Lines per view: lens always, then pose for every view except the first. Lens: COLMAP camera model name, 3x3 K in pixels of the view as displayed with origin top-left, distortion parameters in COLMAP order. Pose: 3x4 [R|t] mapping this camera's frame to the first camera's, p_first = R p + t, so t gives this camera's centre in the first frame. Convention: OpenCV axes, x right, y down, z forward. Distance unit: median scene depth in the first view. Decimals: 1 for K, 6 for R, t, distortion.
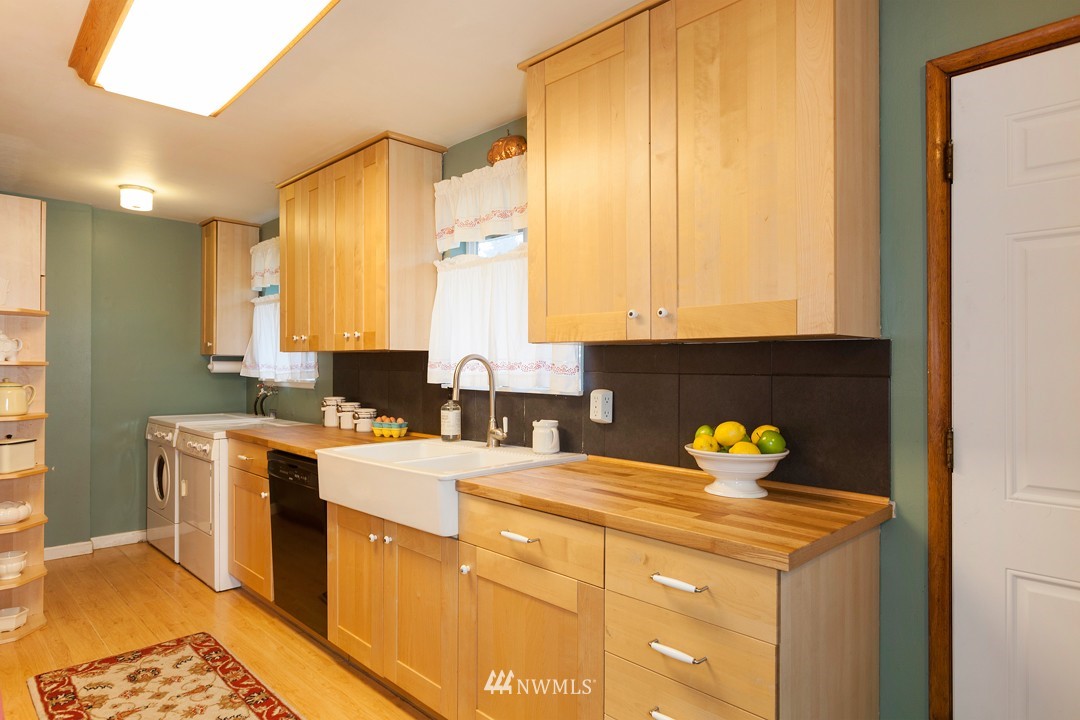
lens RADIAL K [[629.2, 0, 570.2], [0, 629.2, 376.6], [0, 0, 1]] dist [-0.001989, 0.000053]
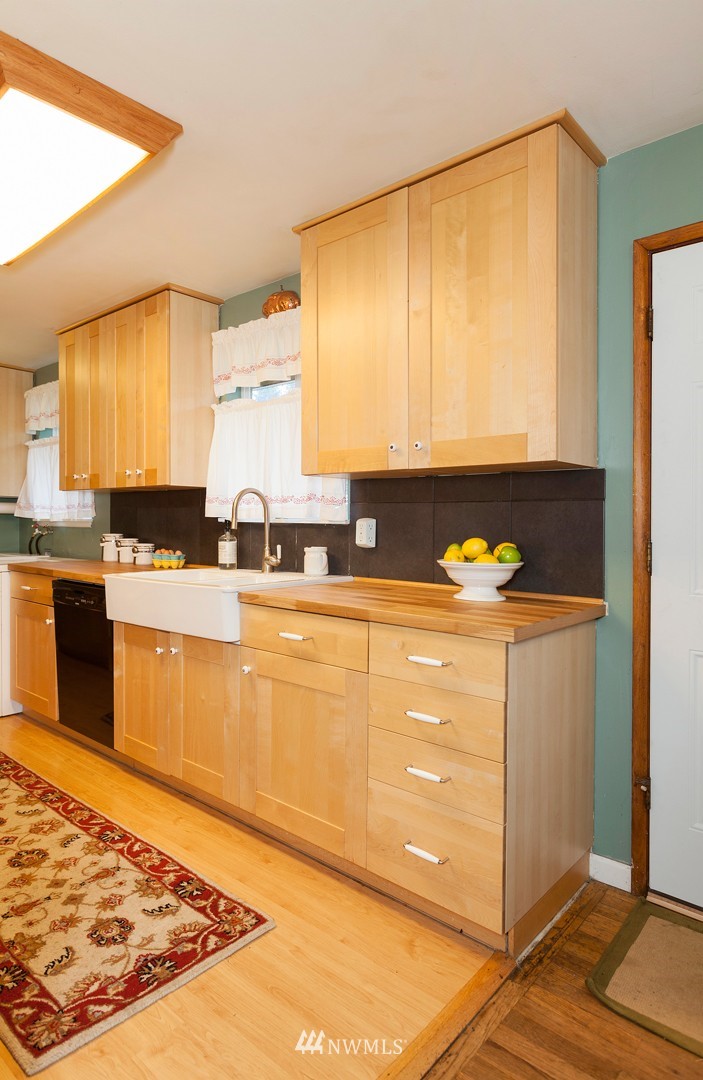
lens RADIAL K [[624.2, 0, 372.7], [0, 624.2, 532.4], [0, 0, 1]] dist [-0.001848, 0.005620]
pose [[0.998012, 0.003807, 0.062916, -0.007026], [-0.003949, 0.999990, 0.002140, 0.036151], [-0.062908, -0.002384, 0.998017, -0.099068]]
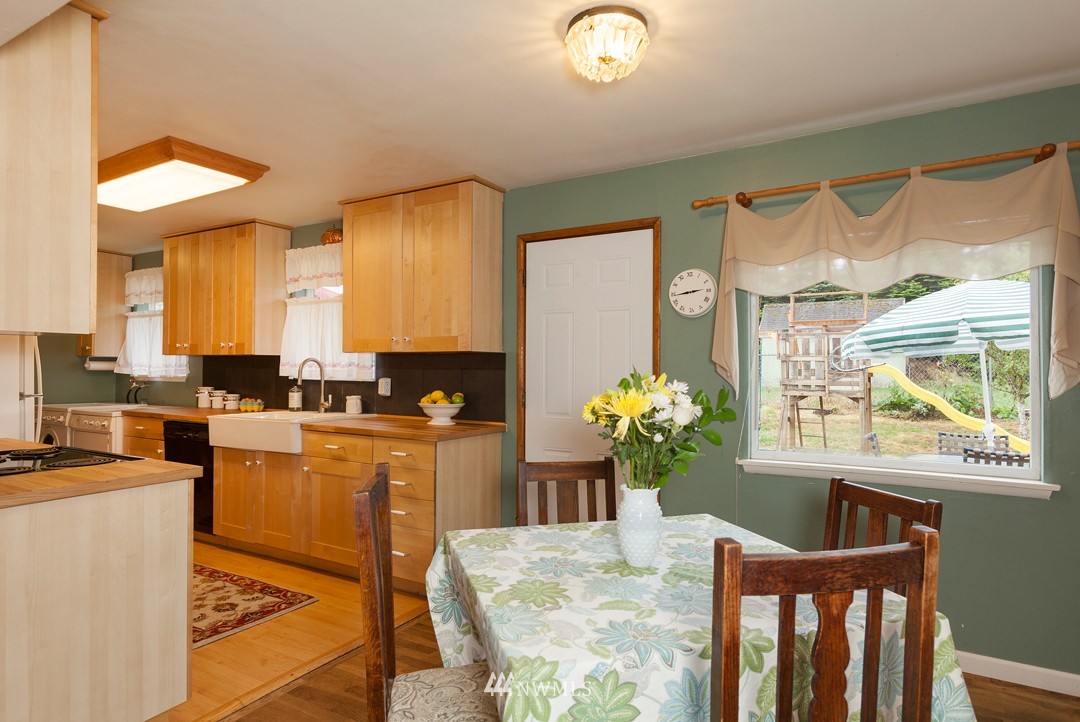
lens RADIAL K [[594.3, 0, 544.0], [0, 594.3, 357.3], [0, 0, 1]] dist [-0.001022, 0.005372]
pose [[0.974586, 0.005222, 0.223954, 0.093060], [0.002242, 0.999451, -0.033057, 0.015785], [-0.224003, 0.032719, 0.974039, -0.651600]]
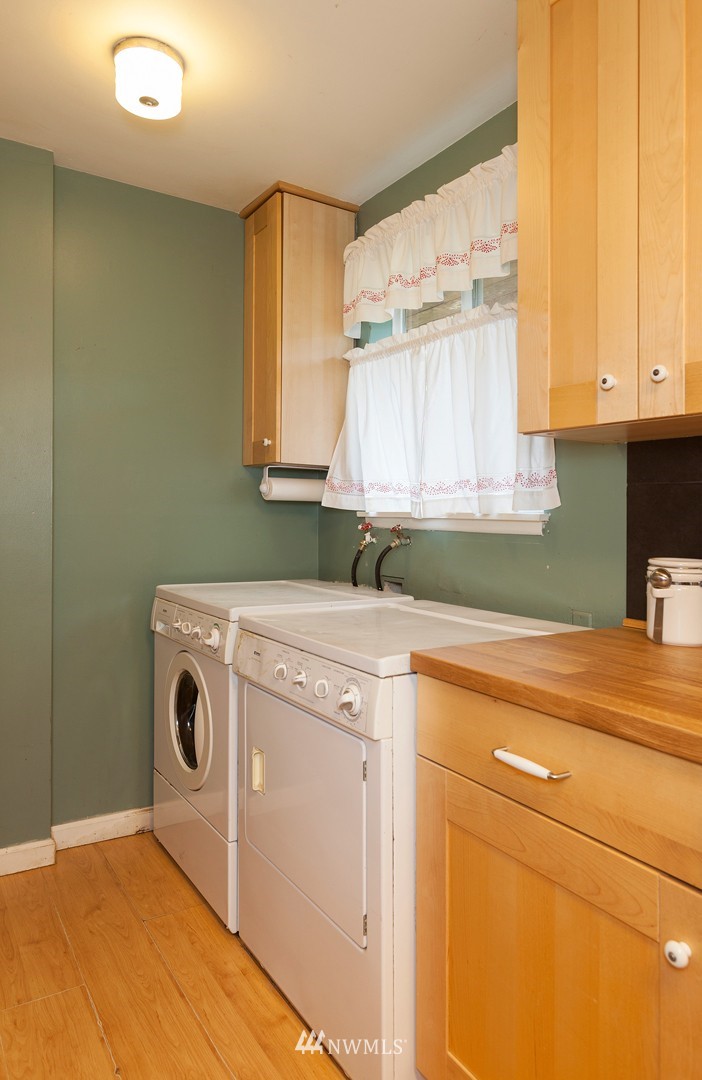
lens RADIAL K [[735.0, 0, 432.3], [0, 735.0, 536.7], [0, 0, 1]] dist [0.006169, 0.008979]
pose [[0.985422, 0.014302, -0.169524, -0.603001], [-0.011438, 0.999775, 0.017861, 0.019628], [0.169741, -0.015661, 0.985364, 0.780934]]
